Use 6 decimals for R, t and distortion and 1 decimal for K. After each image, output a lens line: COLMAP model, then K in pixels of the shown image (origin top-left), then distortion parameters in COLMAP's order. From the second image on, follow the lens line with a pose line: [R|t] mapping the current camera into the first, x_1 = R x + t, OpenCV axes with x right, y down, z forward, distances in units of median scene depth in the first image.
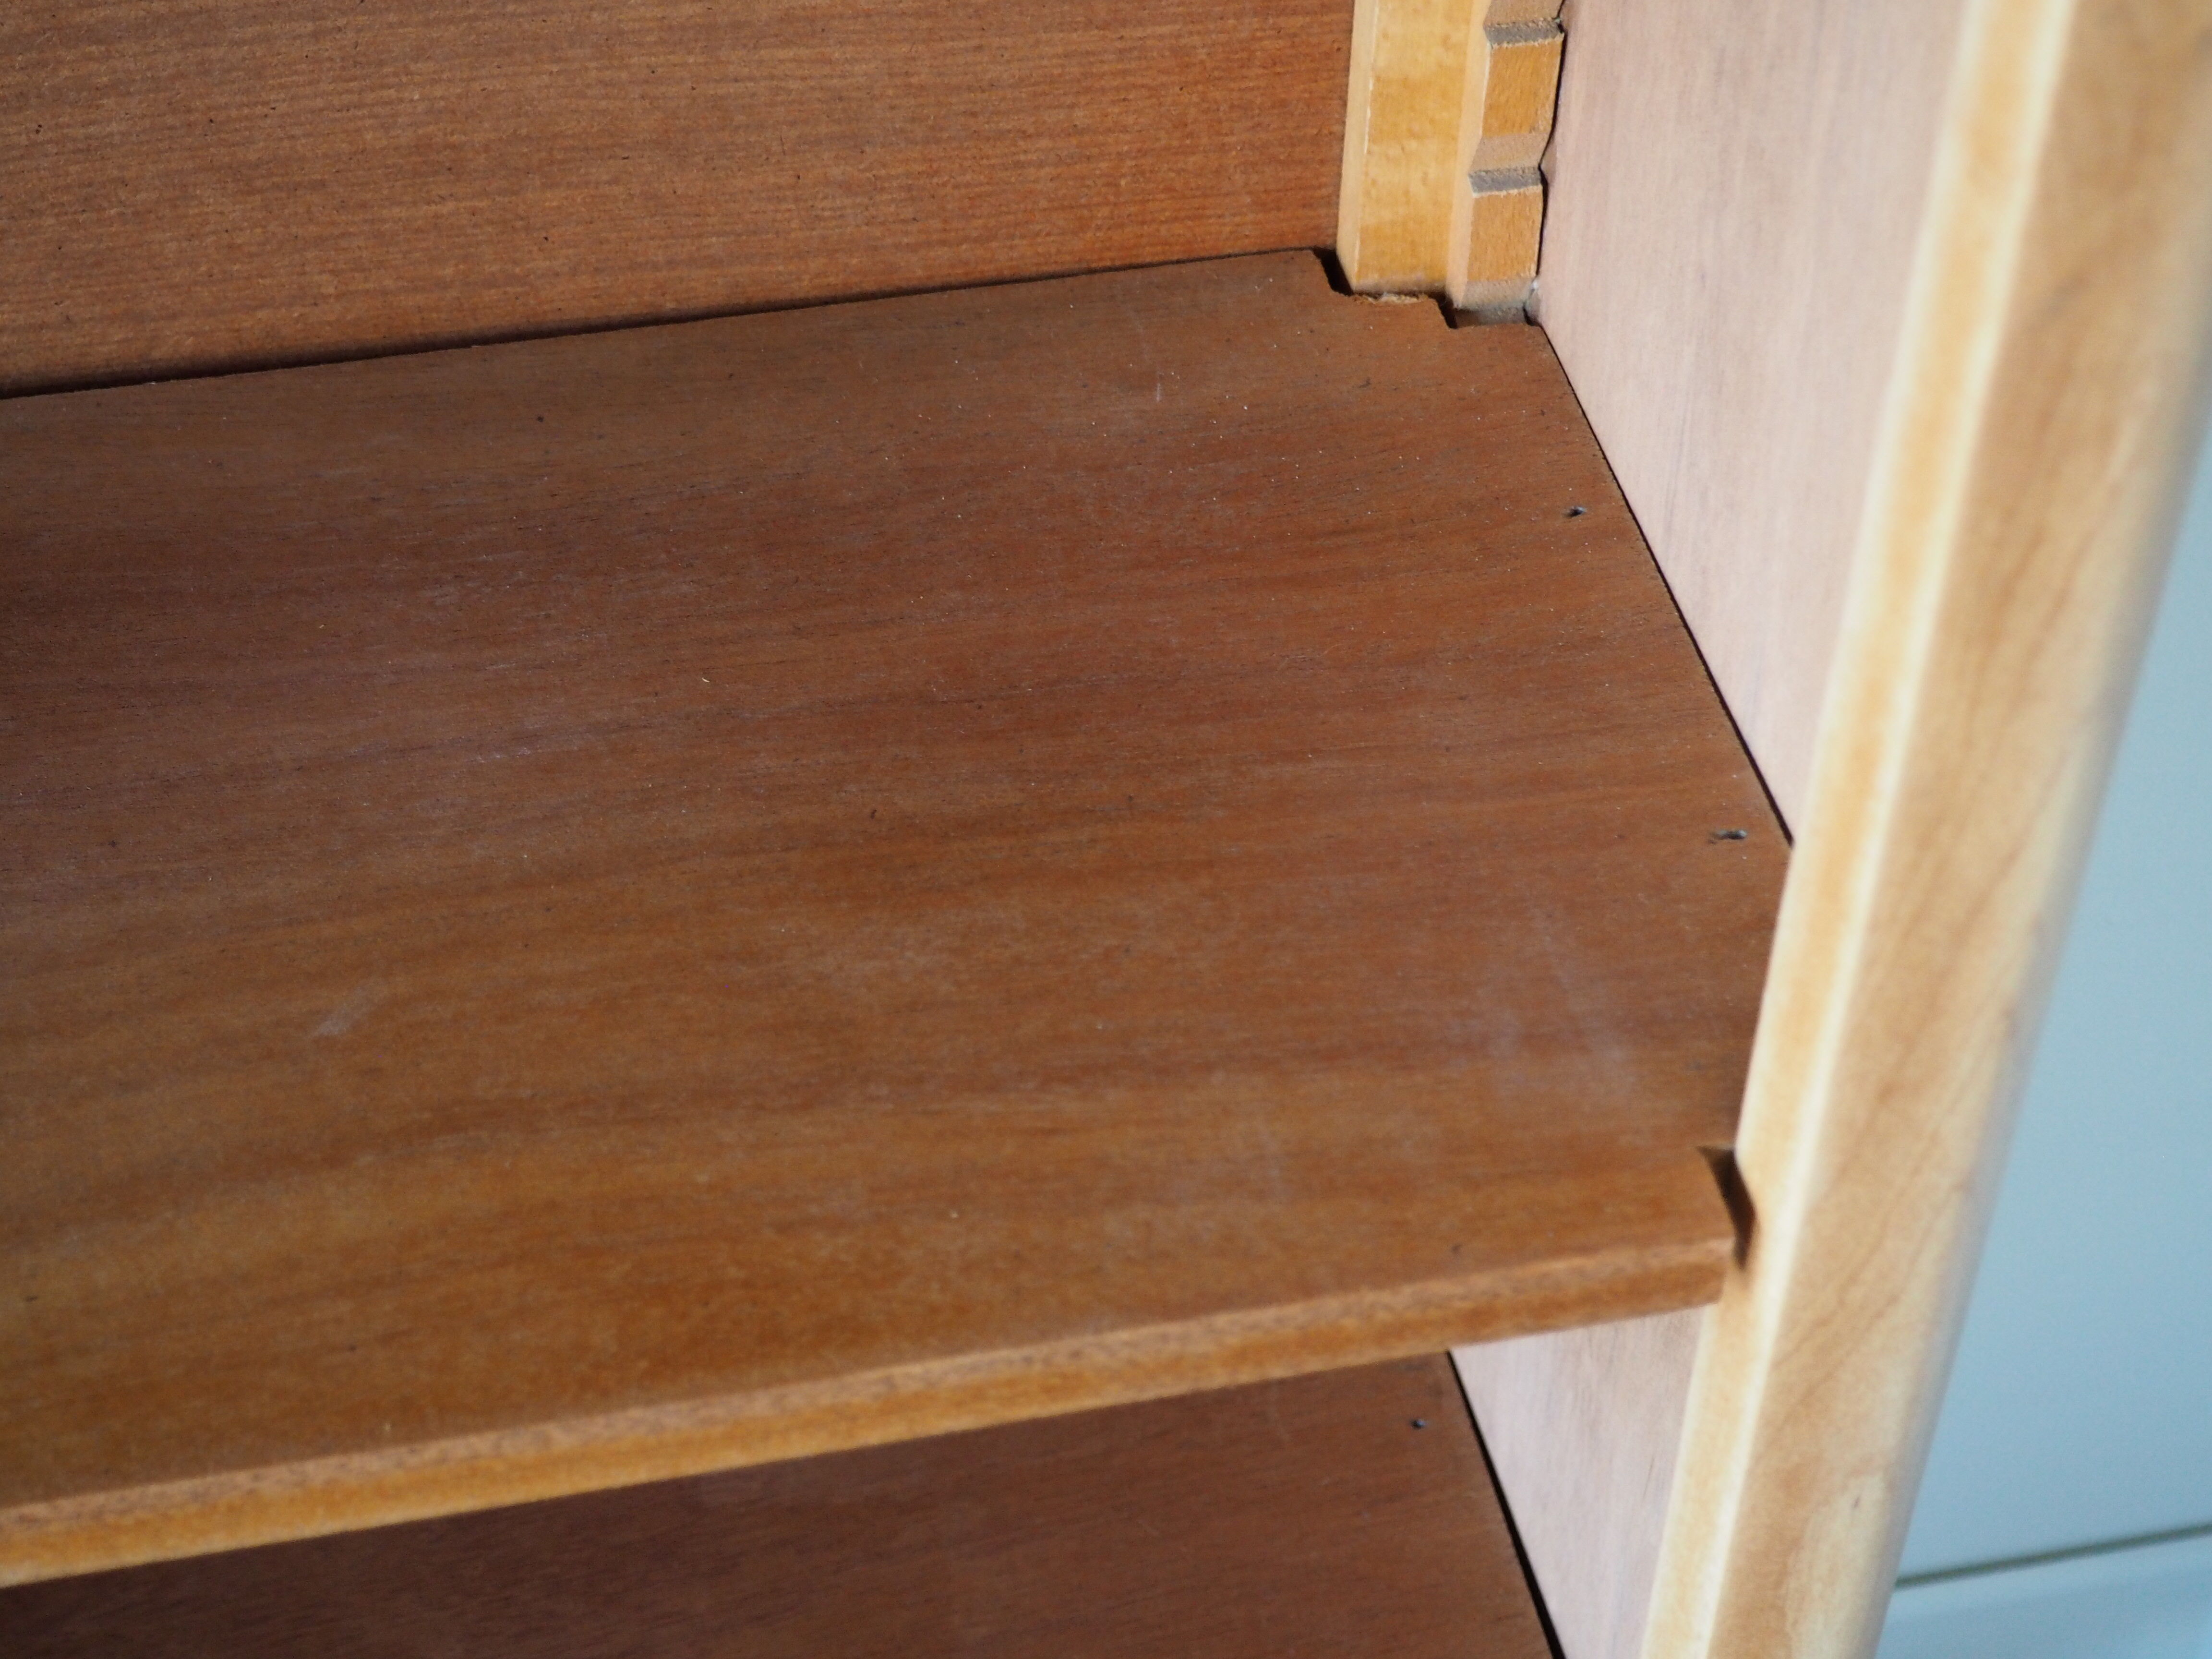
lens RADIAL K [[3754.3, 0, 1106.0], [0, 3754.3, 829.5], [0, 0, 1]] dist [-0.034771, -0.150967]
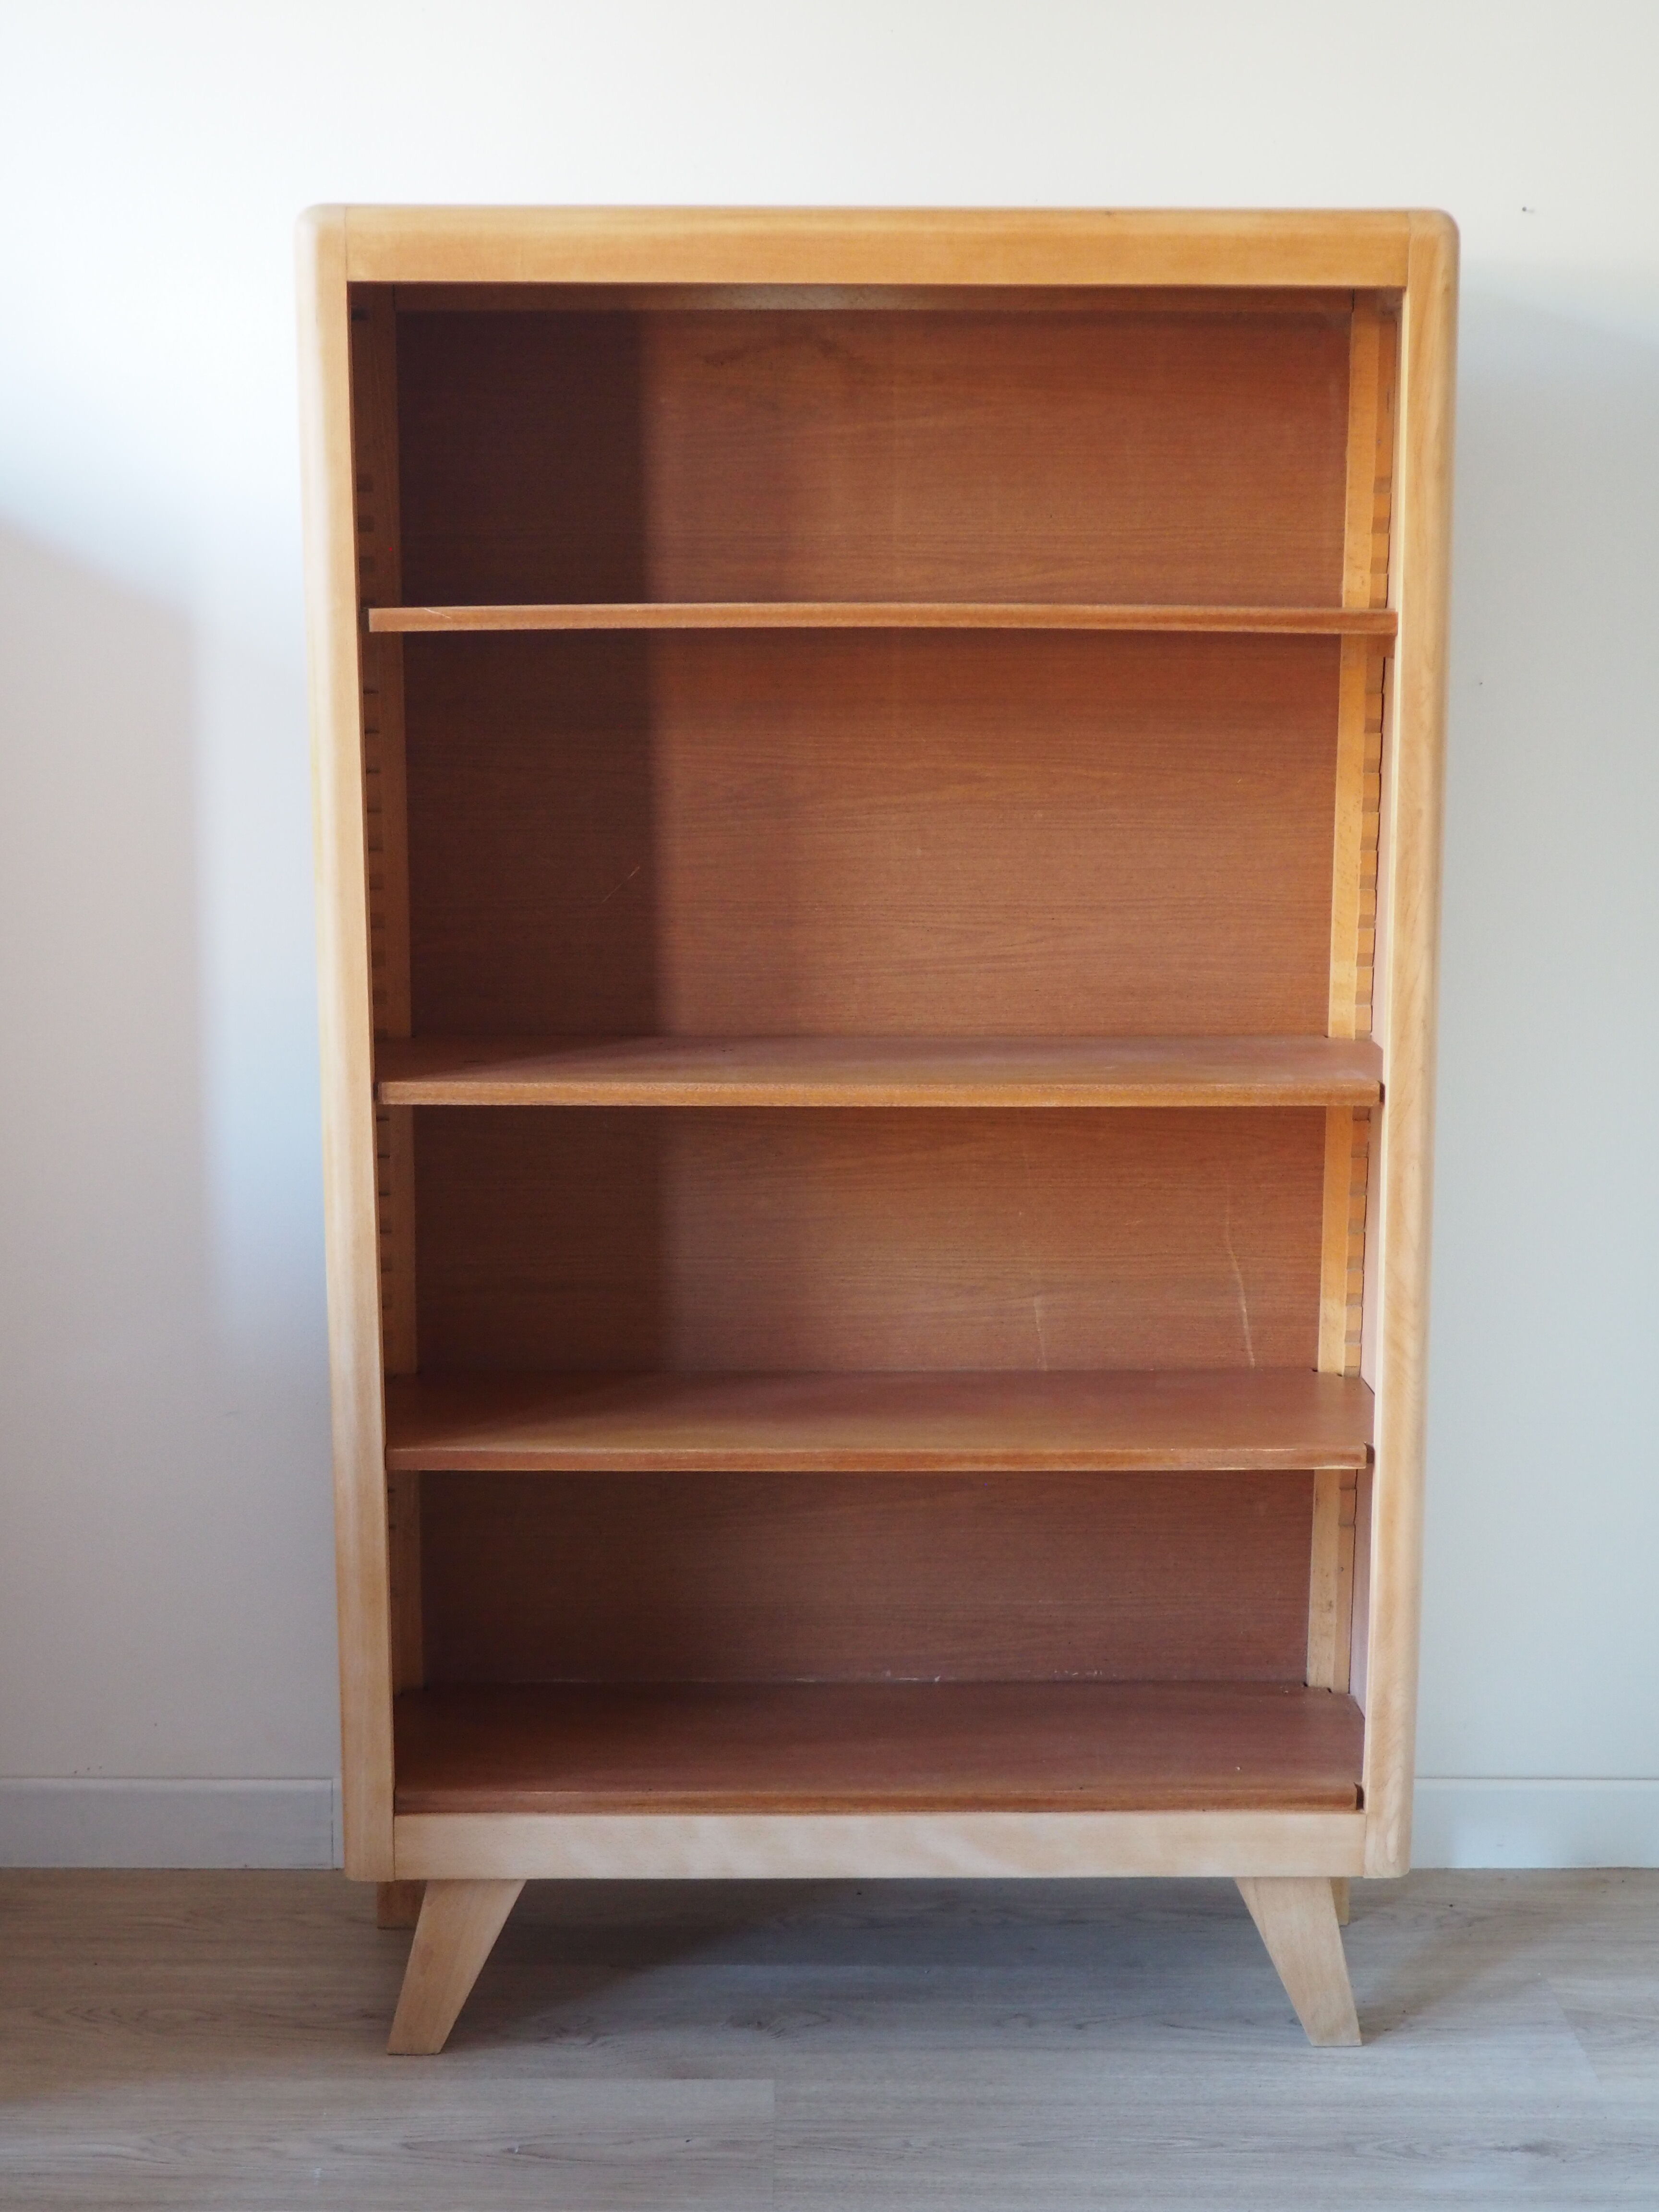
lens RADIAL K [[2997.1, 0, 829.5], [0, 2997.1, 1106.0], [0, 0, 1]] dist [-0.002156, -0.002323]
pose [[0.979926, 0.017838, -0.198562, 0.200304], [-0.129343, 0.814803, -0.565124, 2.099773], [0.151709, 0.579463, 0.800754, -1.973227]]
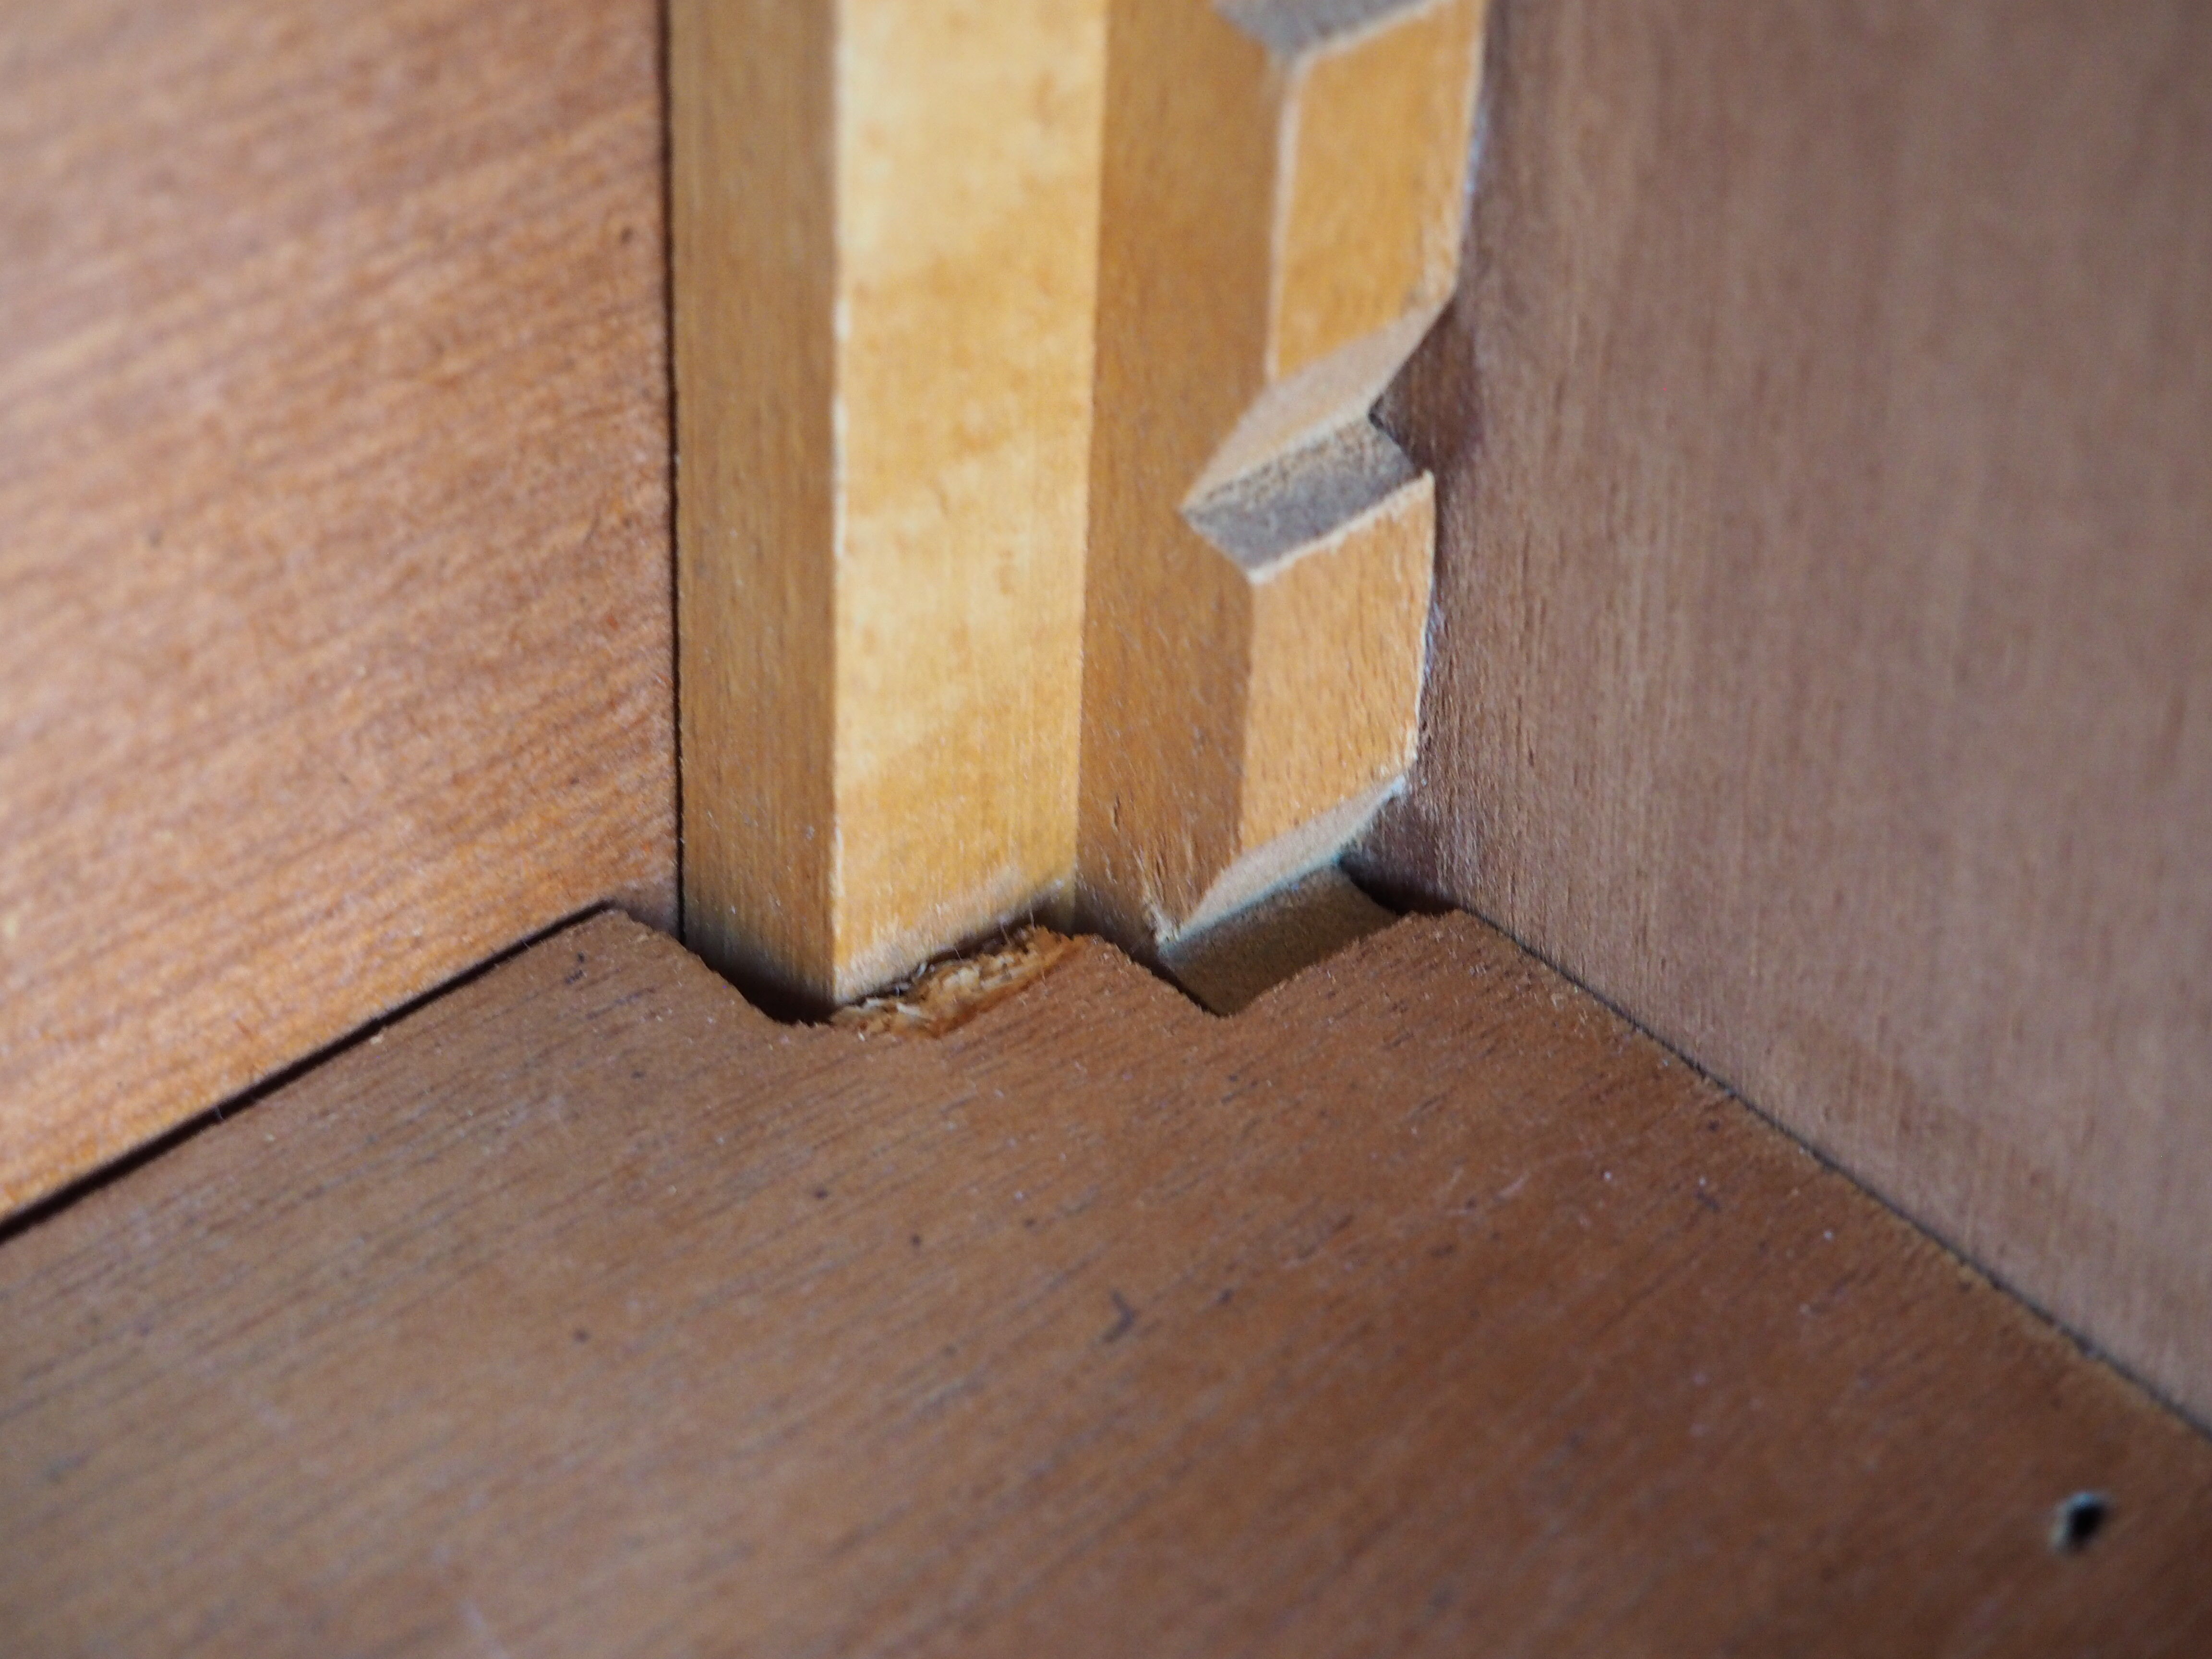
lens RADIAL K [[5477.3, 0, 1106.0], [0, 5477.3, 829.5], [0, 0, 1]] dist [0.057419, -0.138863]
pose [[0.851740, -0.328504, 0.408197, -0.088882], [0.348069, 0.937056, 0.027834, -0.165026], [-0.391647, 0.118373, 0.912469, 0.615611]]
